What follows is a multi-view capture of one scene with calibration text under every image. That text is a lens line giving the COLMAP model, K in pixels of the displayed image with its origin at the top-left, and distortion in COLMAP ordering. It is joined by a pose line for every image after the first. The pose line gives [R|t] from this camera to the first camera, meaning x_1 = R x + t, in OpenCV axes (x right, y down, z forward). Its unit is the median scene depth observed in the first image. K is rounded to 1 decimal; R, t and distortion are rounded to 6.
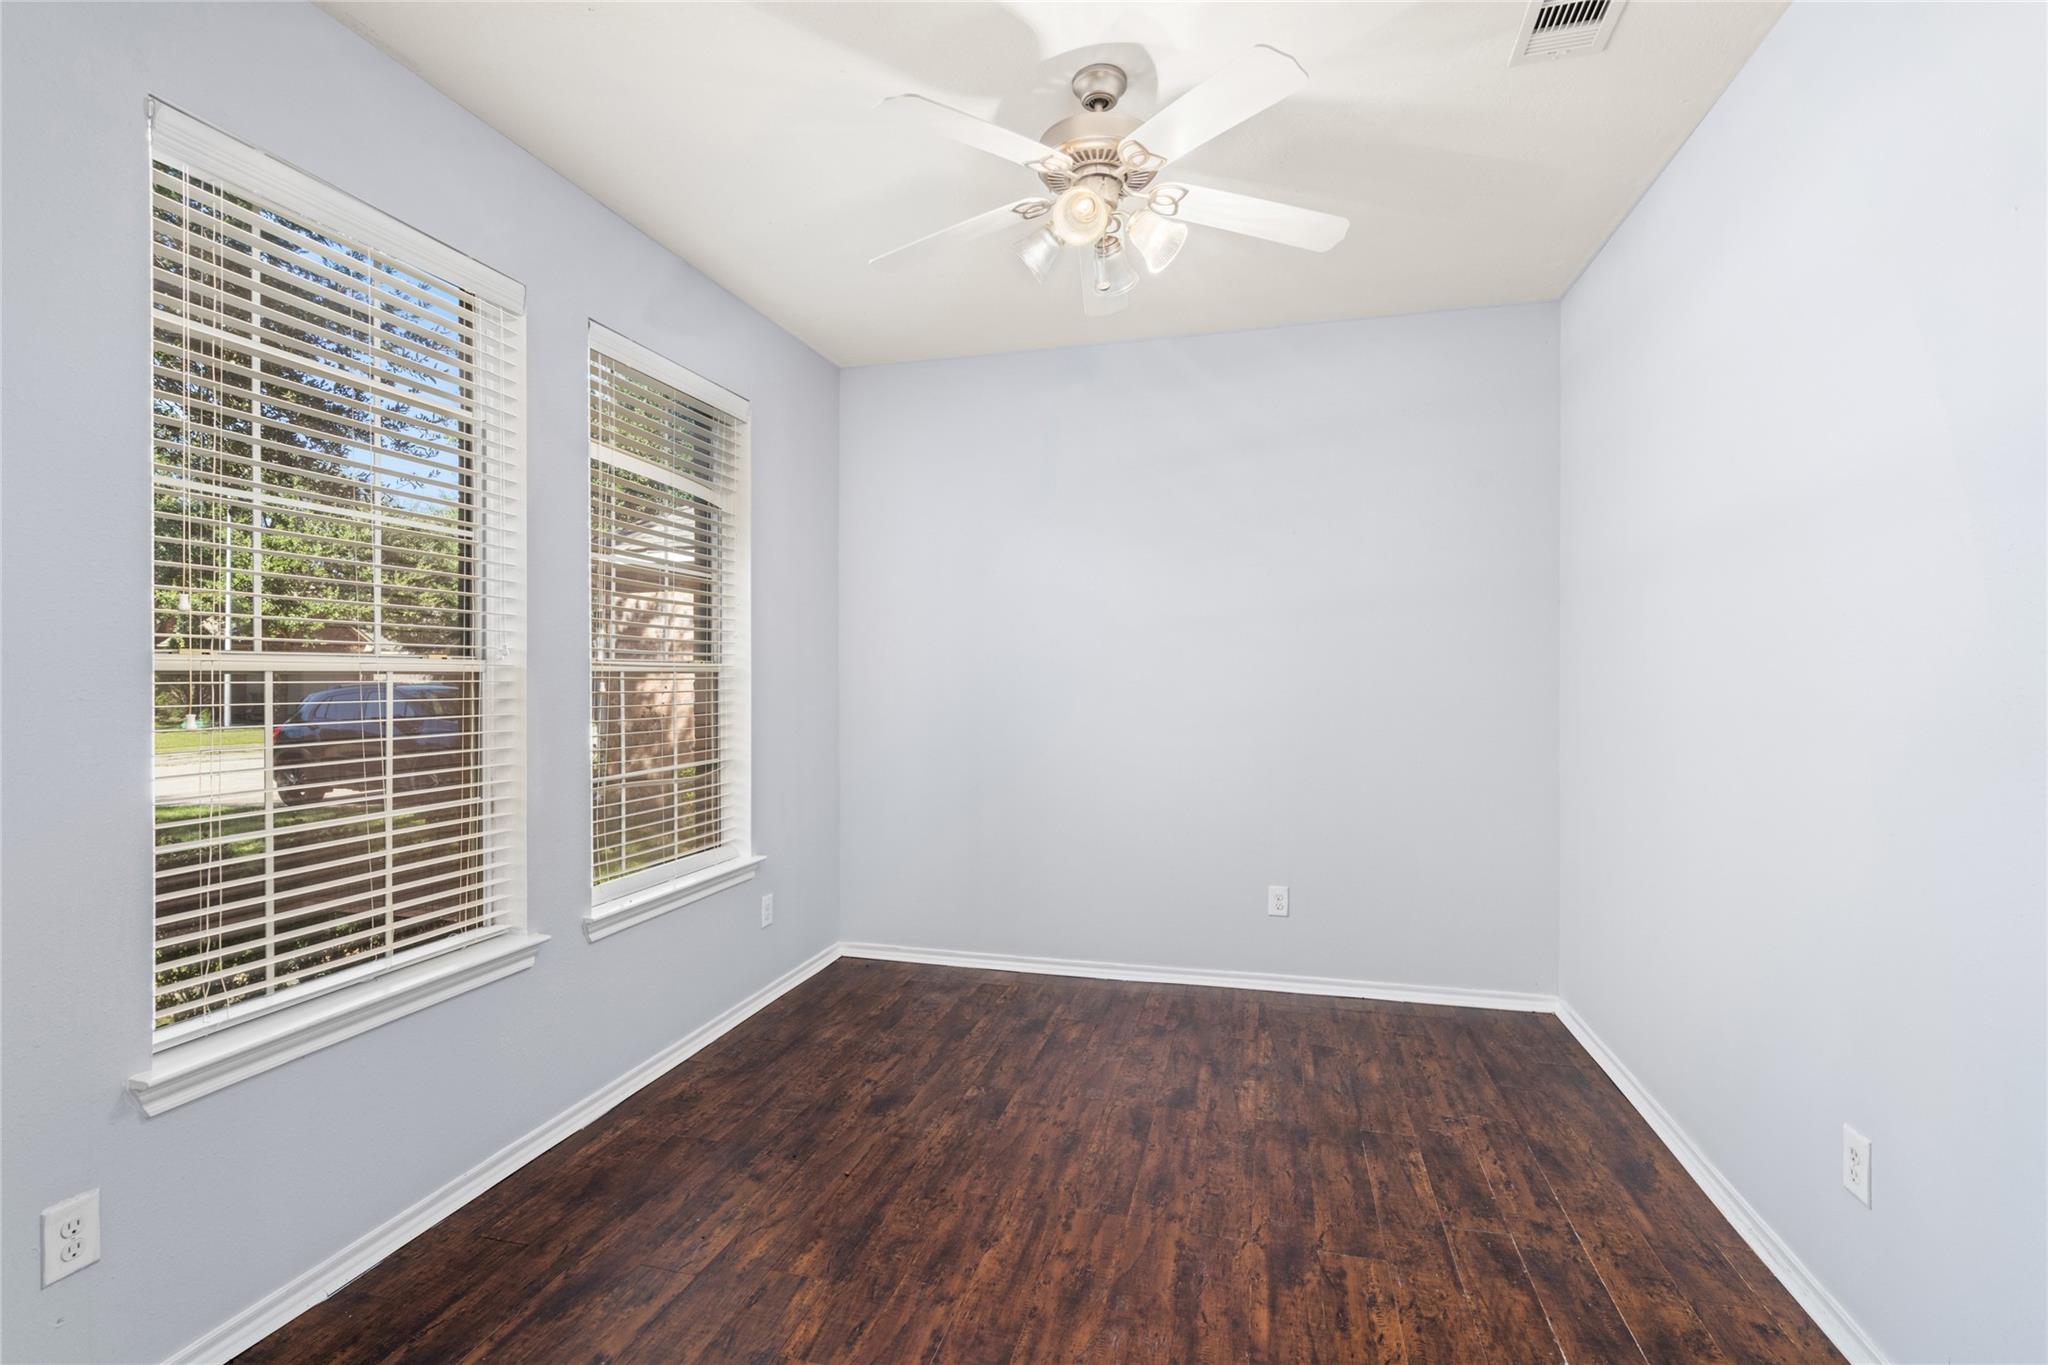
lens RADIAL K [[931.8, 0, 1017.9], [0, 931.8, 685.4], [0, 0, 1]] dist [0.000372, 0.000378]
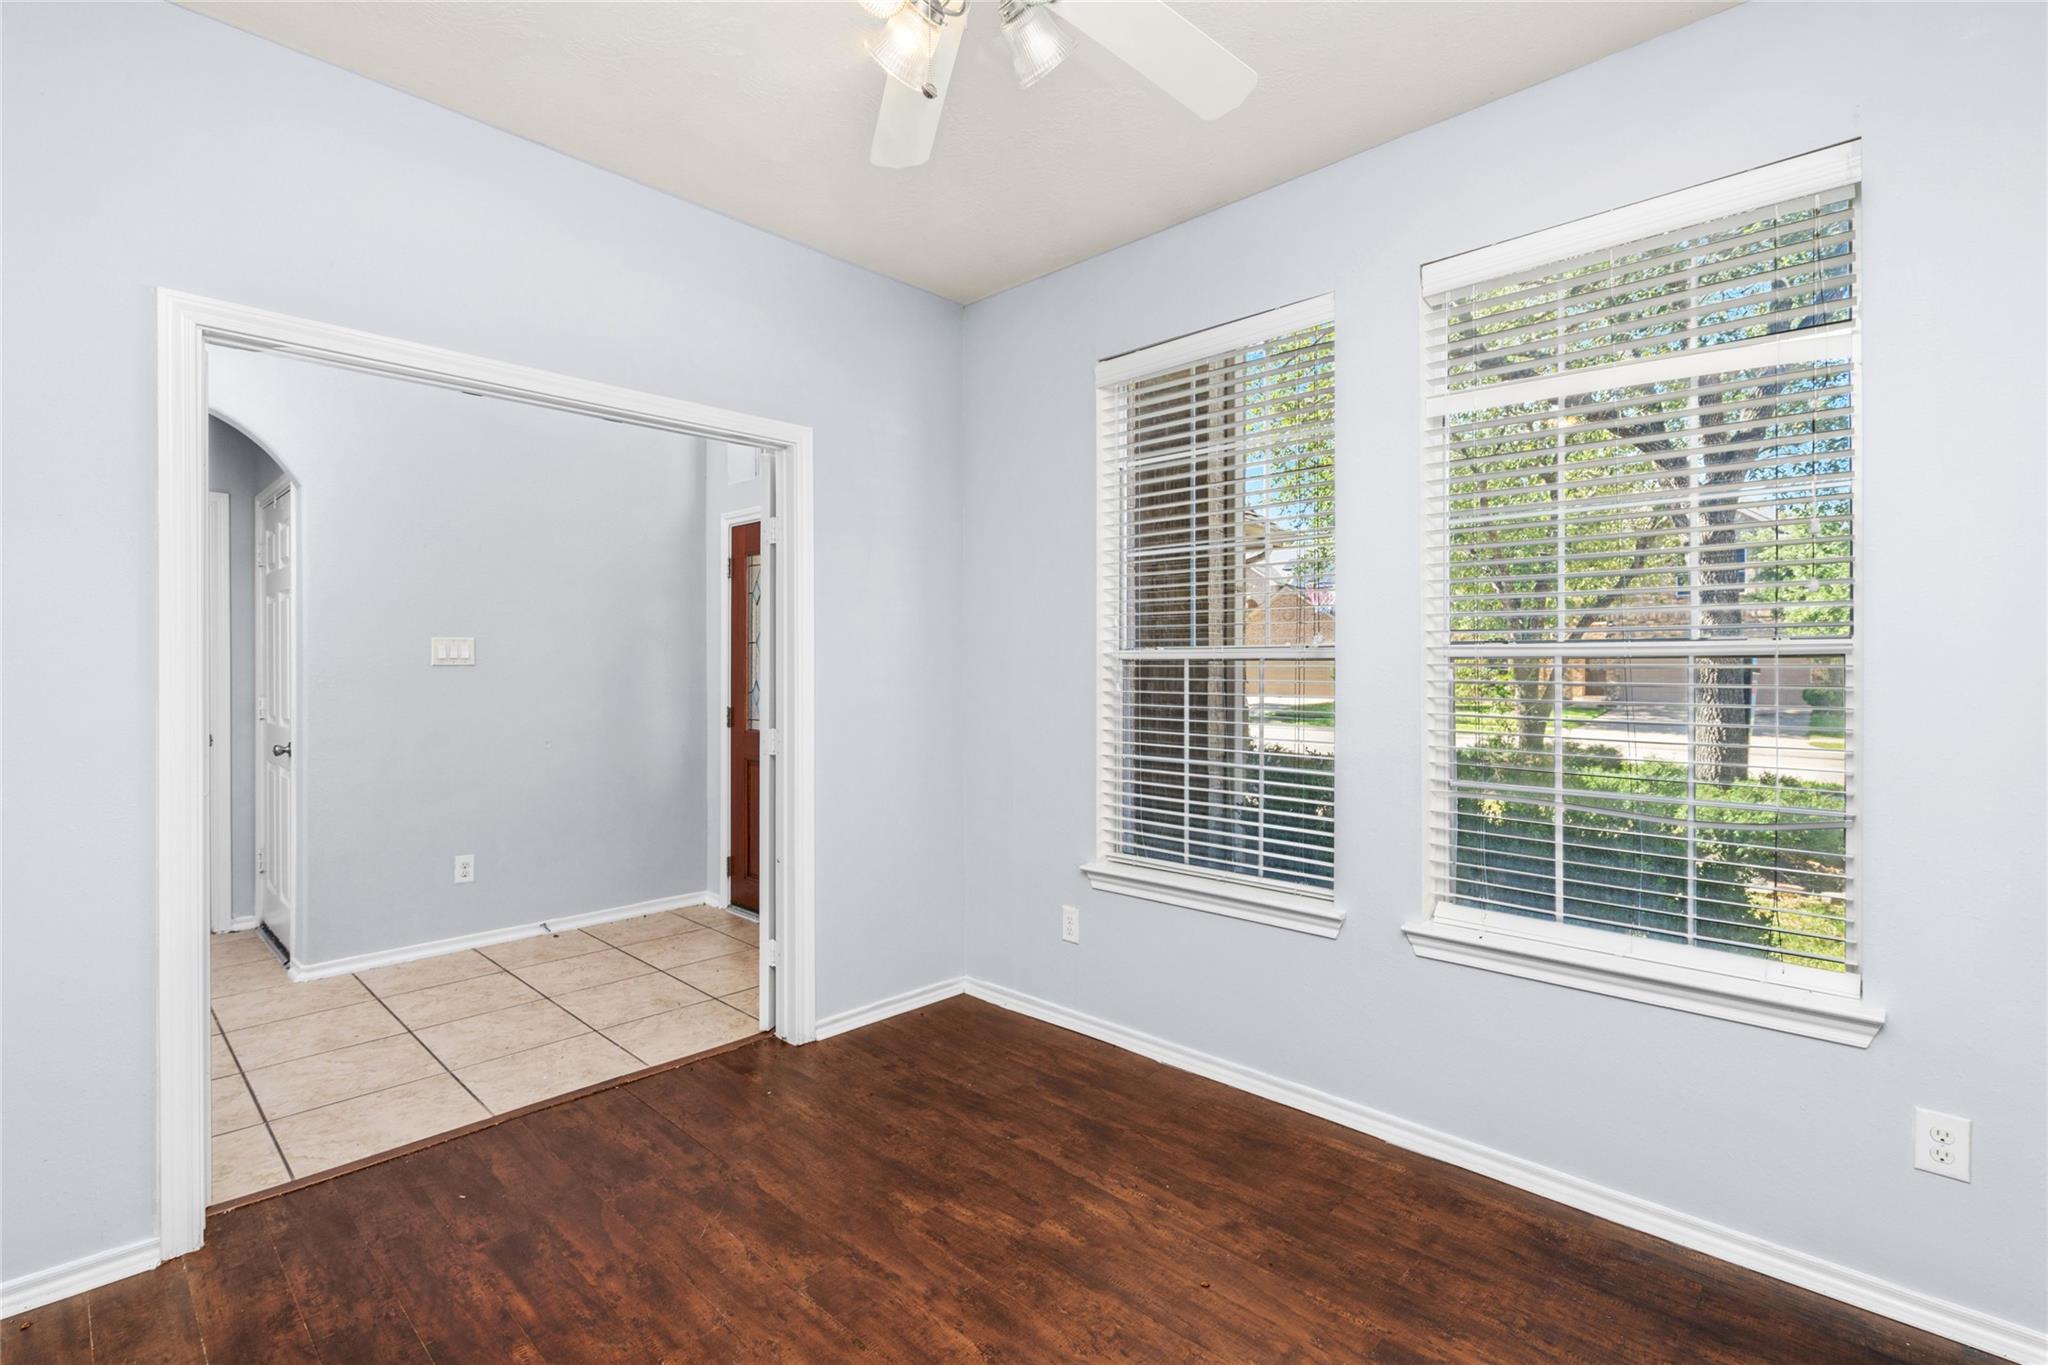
lens RADIAL K [[931.8, 0, 1017.0], [0, 931.8, 666.4], [0, 0, 1]] dist [0.000372, 0.000378]
pose [[-0.482524, 0.005798, -0.875864, 0.625738], [-0.003867, 0.999954, 0.008750, -0.013967], [0.875874, 0.007609, -0.482479, 1.312122]]
